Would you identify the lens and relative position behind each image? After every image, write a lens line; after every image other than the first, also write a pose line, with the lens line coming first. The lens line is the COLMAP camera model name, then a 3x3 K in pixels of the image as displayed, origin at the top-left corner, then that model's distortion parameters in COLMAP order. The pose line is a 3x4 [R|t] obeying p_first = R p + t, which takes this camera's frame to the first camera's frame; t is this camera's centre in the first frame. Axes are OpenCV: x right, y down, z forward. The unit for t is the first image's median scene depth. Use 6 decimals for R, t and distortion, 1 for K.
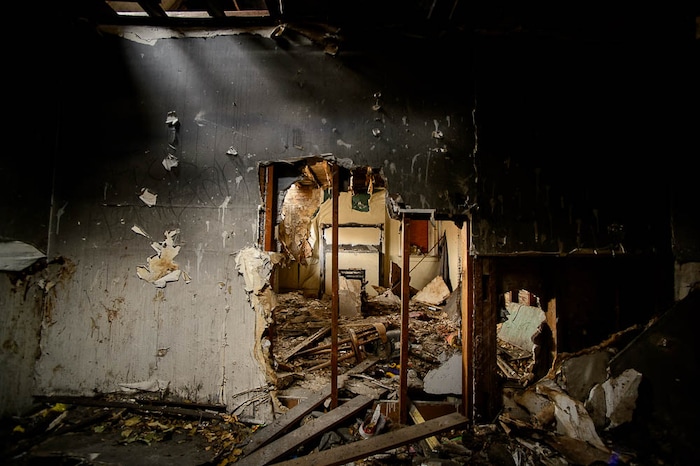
lens RADIAL K [[282.0, 0, 350.0], [0, 282.0, 233.0], [0, 0, 1]] dist [-0.068618, 0.031984]
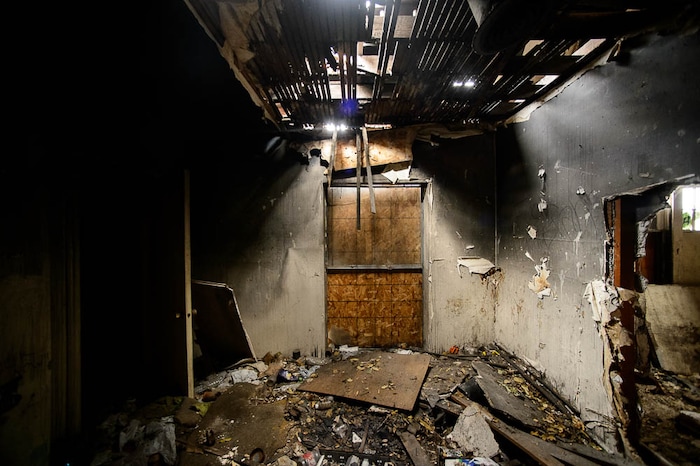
lens RADIAL K [[282.0, 0, 350.0], [0, 282.0, 233.0], [0, 0, 1]] dist [-0.068618, 0.031984]
pose [[0.008747, -0.002666, -0.999958, 0.669445], [0.065541, 0.997848, -0.002087, -0.186685], [0.997812, -0.065520, 0.008903, 0.058507]]
